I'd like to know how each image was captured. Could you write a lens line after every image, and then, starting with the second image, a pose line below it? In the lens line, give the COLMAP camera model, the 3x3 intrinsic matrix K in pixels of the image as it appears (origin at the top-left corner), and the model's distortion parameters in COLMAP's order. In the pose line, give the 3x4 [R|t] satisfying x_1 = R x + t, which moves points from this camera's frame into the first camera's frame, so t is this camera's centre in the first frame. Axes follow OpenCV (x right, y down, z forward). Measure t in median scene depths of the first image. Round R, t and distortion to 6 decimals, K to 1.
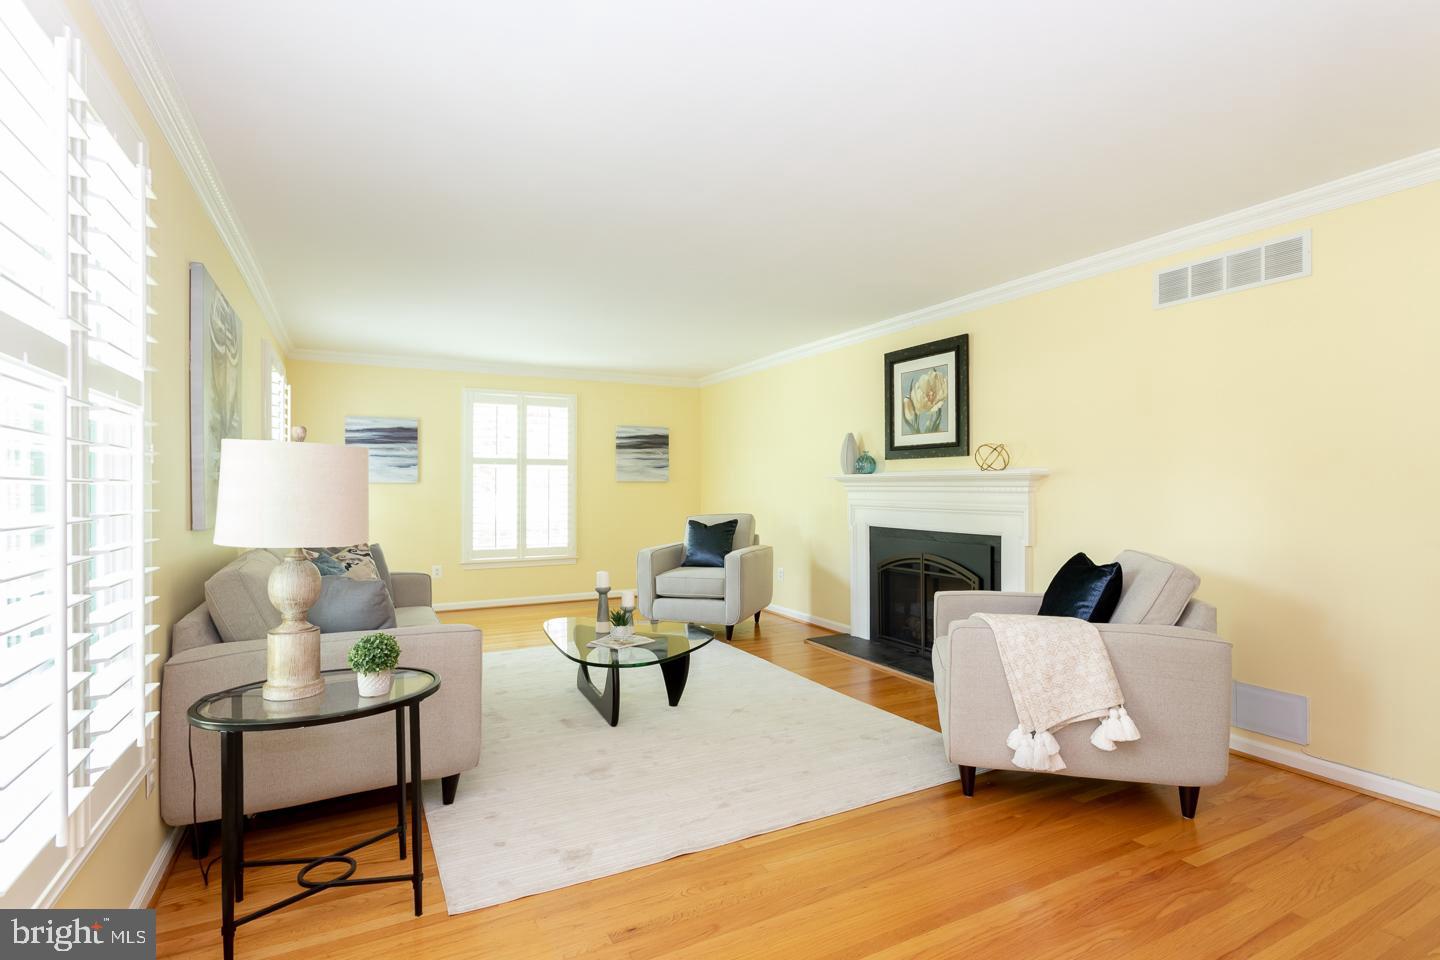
lens RADIAL K [[691.8, 0, 708.8], [0, 691.8, 483.6], [0, 0, 1]] dist [0.000560, -0.000271]
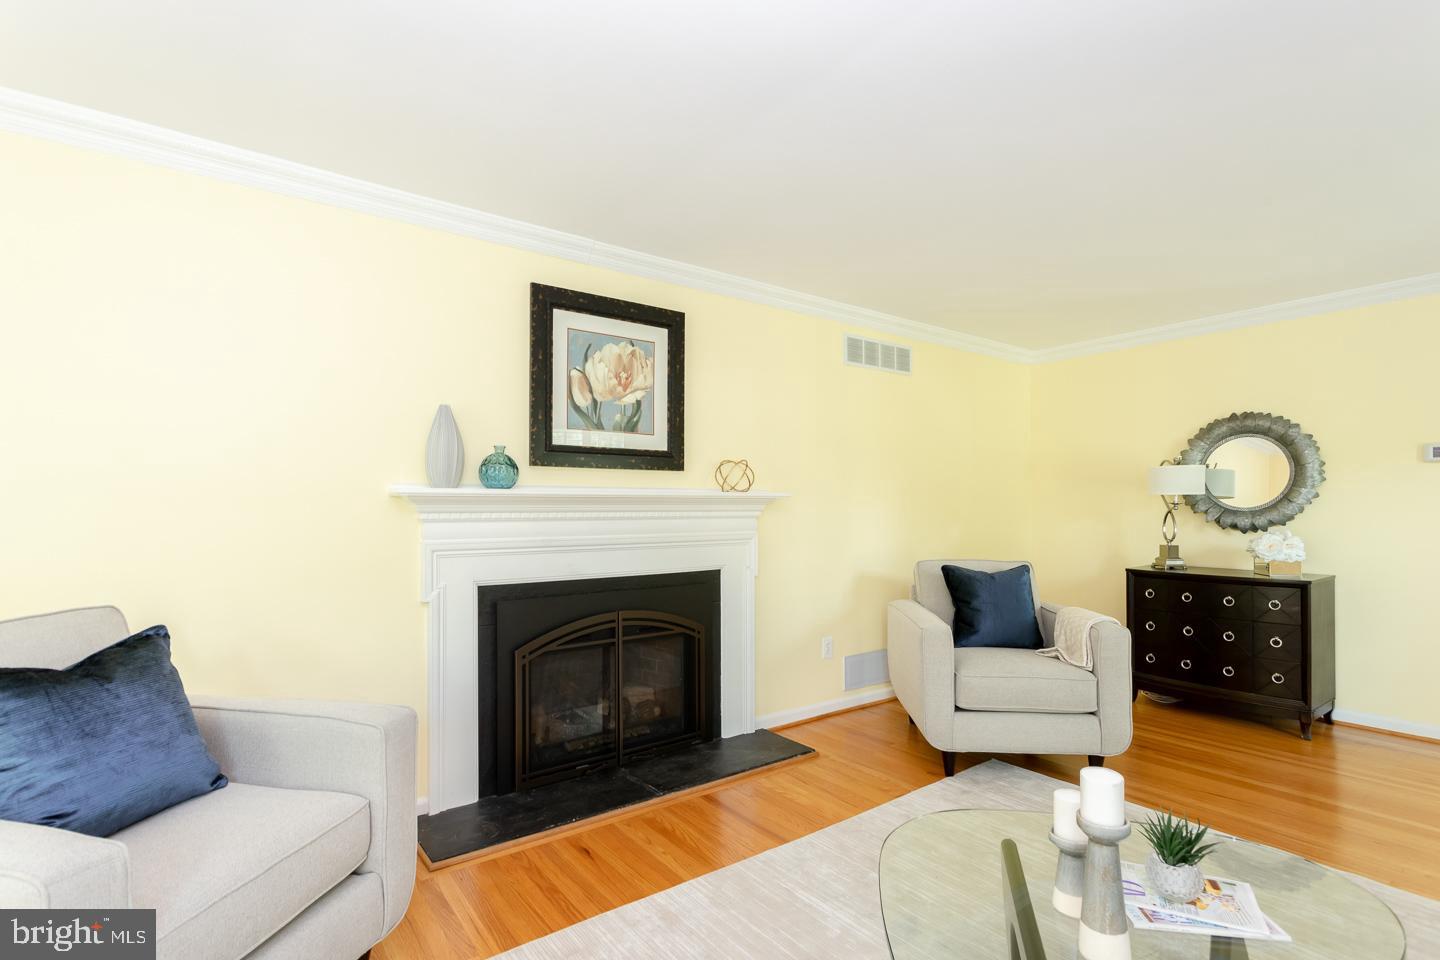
lens RADIAL K [[691.8, 0, 708.8], [0, 691.8, 483.6], [0, 0, 1]] dist [0.000560, -0.000271]
pose [[-0.158562, 0.027167, 0.986975, -0.363081], [-0.006296, 0.999573, -0.028526, -0.003898], [-0.987329, -0.010737, -0.158323, 1.013763]]
